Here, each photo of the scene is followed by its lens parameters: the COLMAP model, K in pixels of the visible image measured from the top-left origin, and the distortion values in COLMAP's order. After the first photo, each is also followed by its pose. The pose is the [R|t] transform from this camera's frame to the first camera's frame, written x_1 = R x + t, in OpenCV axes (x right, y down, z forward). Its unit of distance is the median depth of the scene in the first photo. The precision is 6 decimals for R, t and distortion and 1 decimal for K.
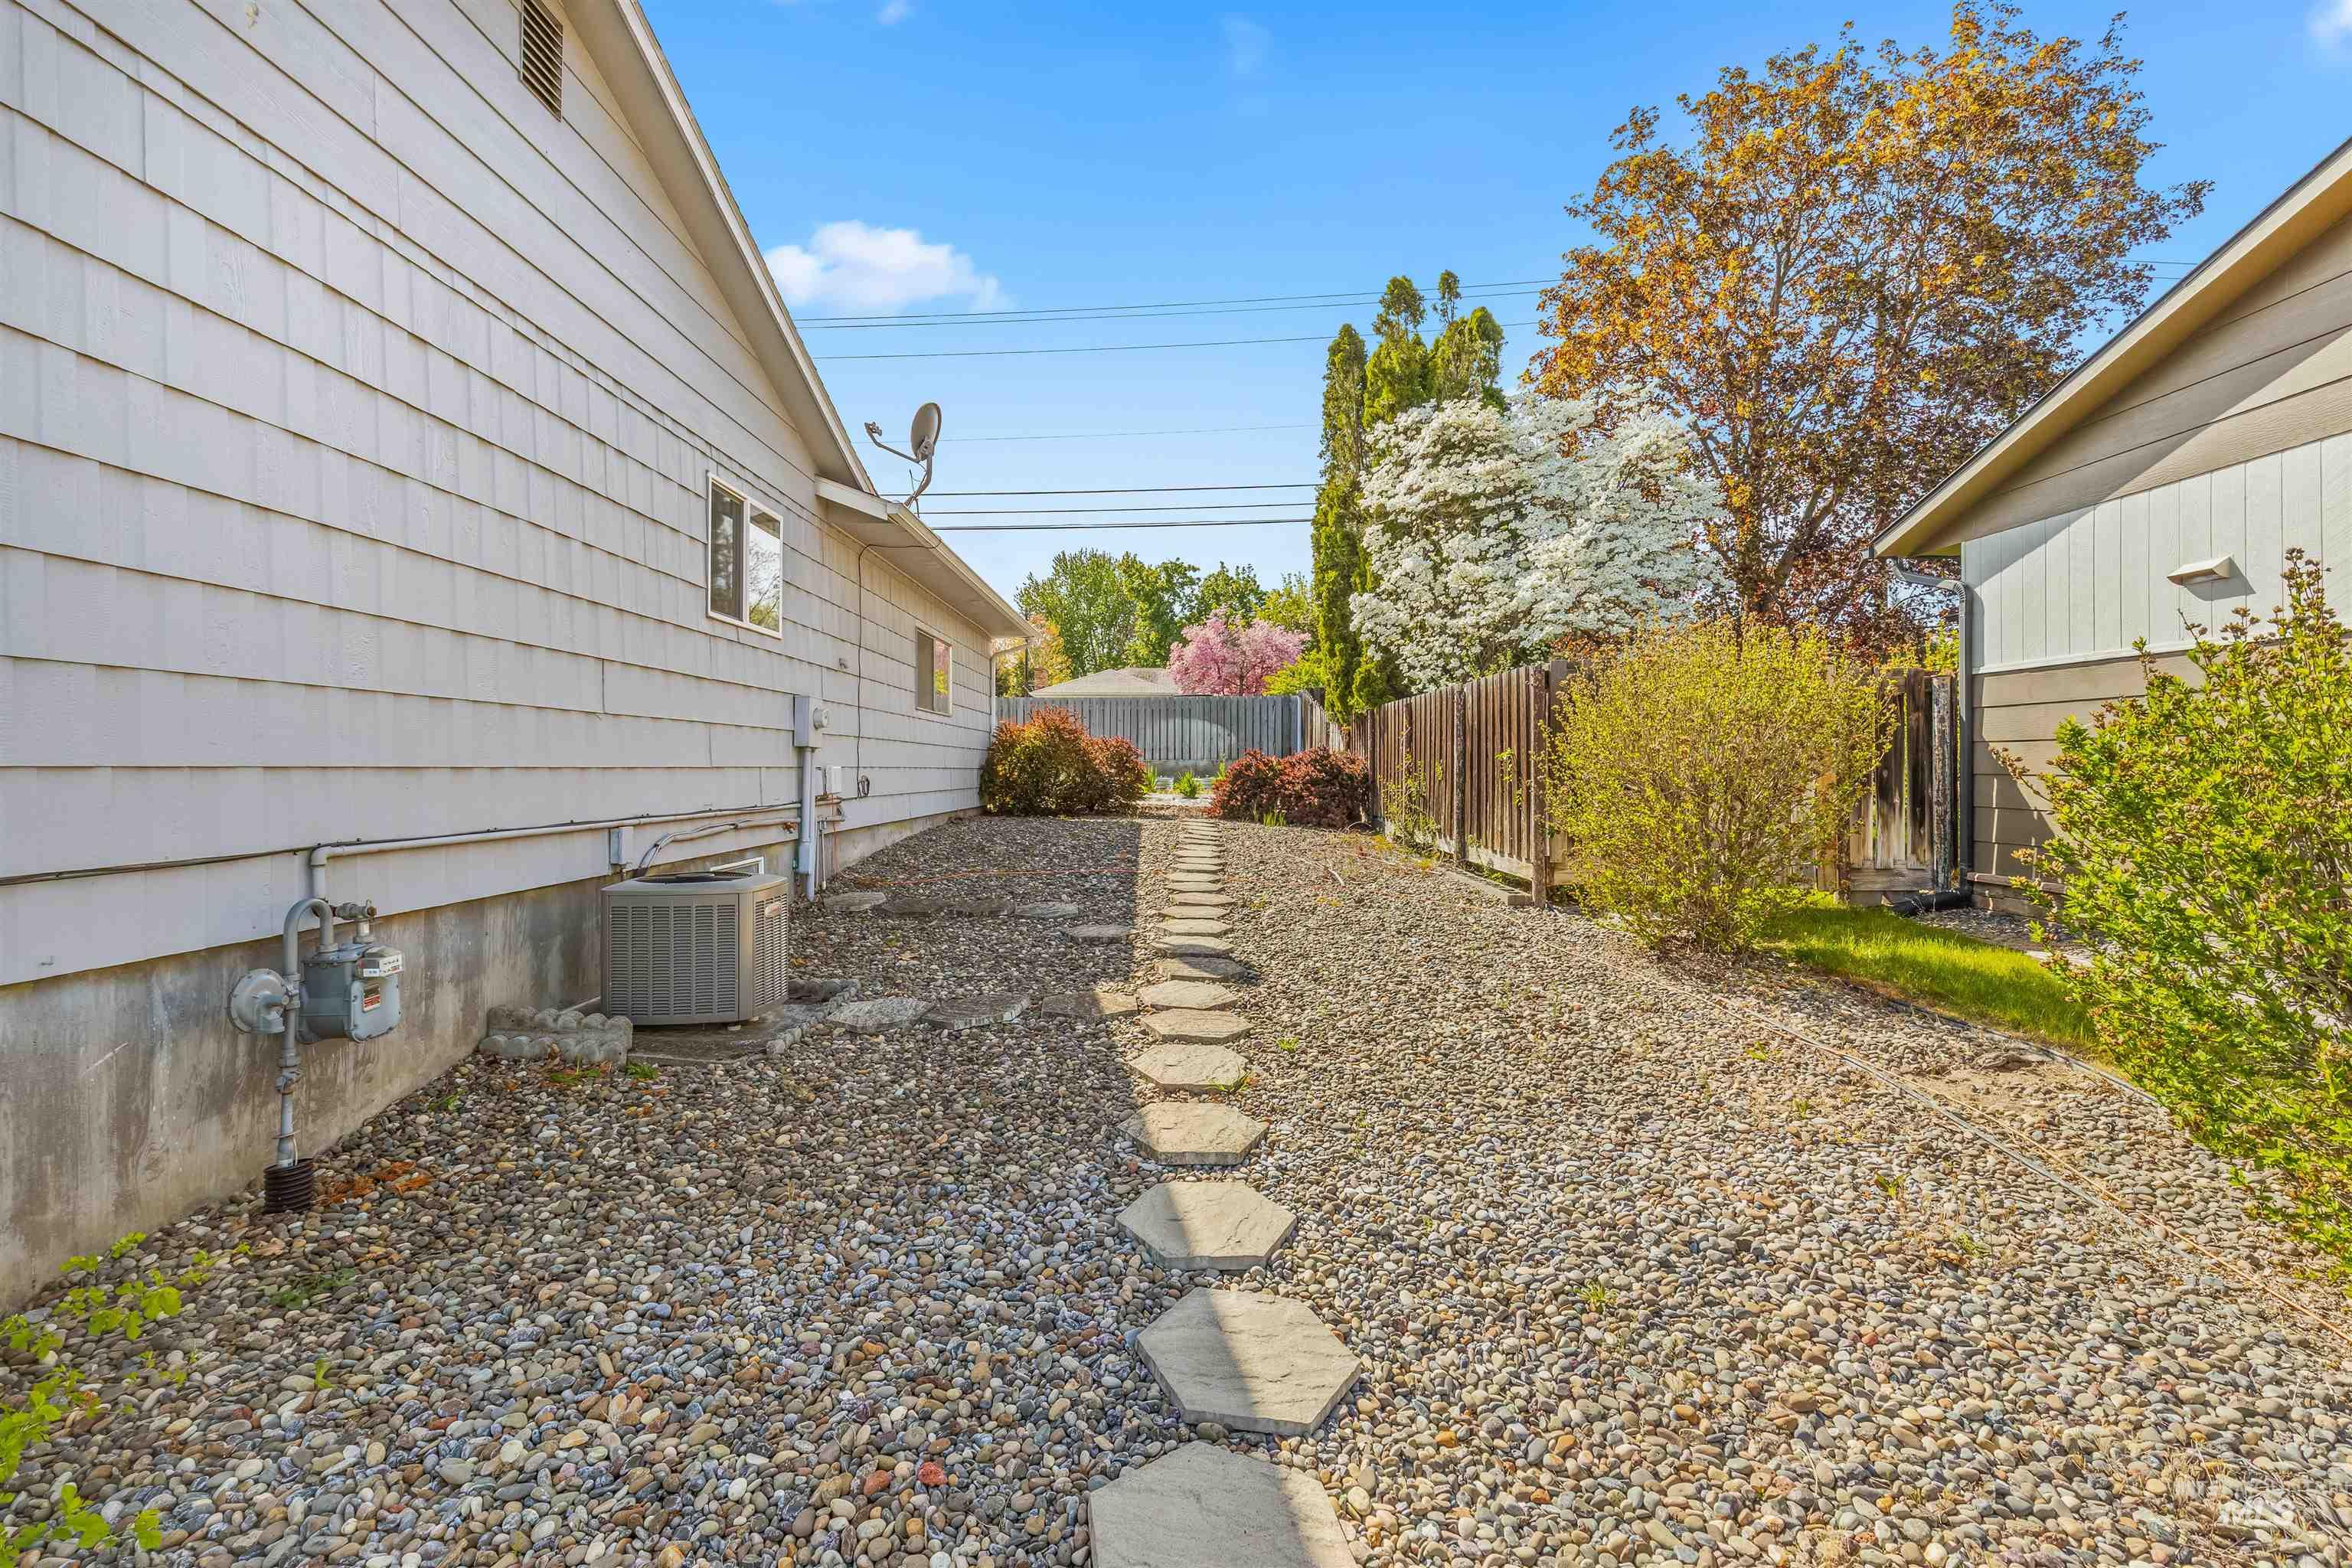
lens RADIAL K [[1056.0, 0, 1175.7], [0, 1056.0, 775.3], [0, 0, 1]] dist [-0.000387, -0.000248]
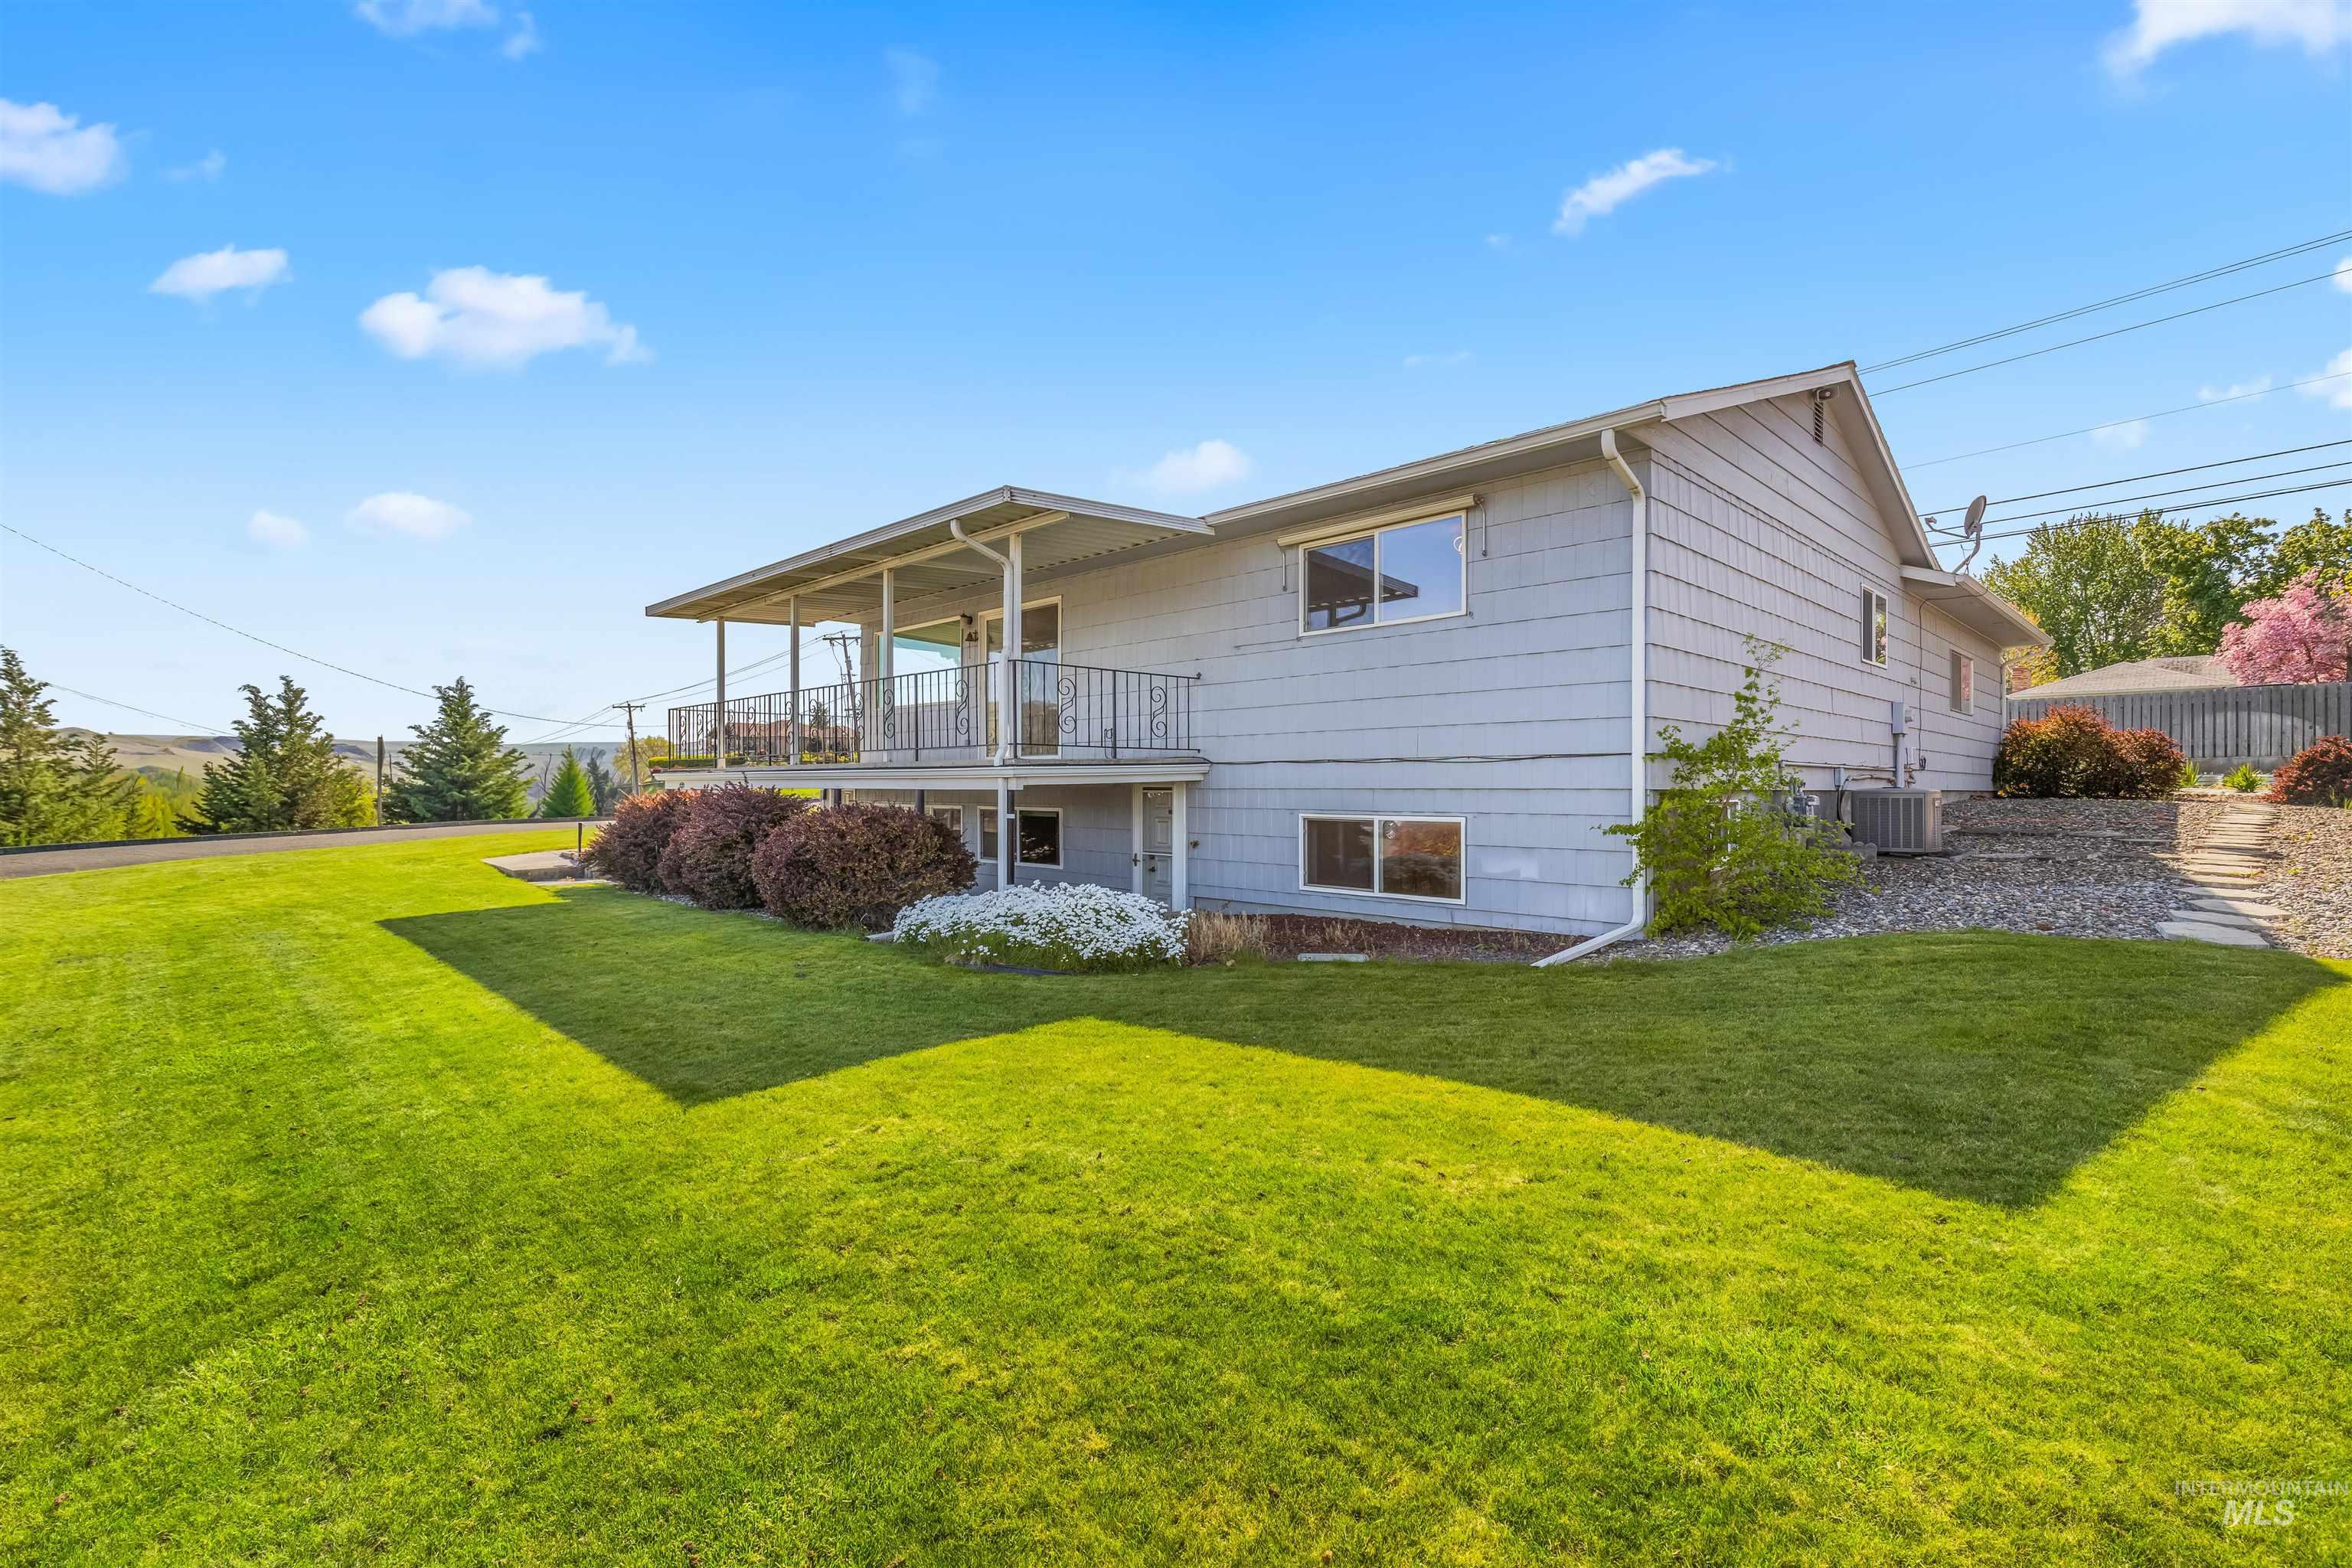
lens RADIAL K [[1056.0, 0, 1175.7], [0, 1056.0, 775.3], [0, 0, 1]] dist [-0.000387, -0.000248]
pose [[0.704904, -0.002912, -0.709297, 0.009538], [-0.009734, 0.999858, -0.013778, 0.036181], [0.709236, 0.016616, 0.704775, -0.480727]]
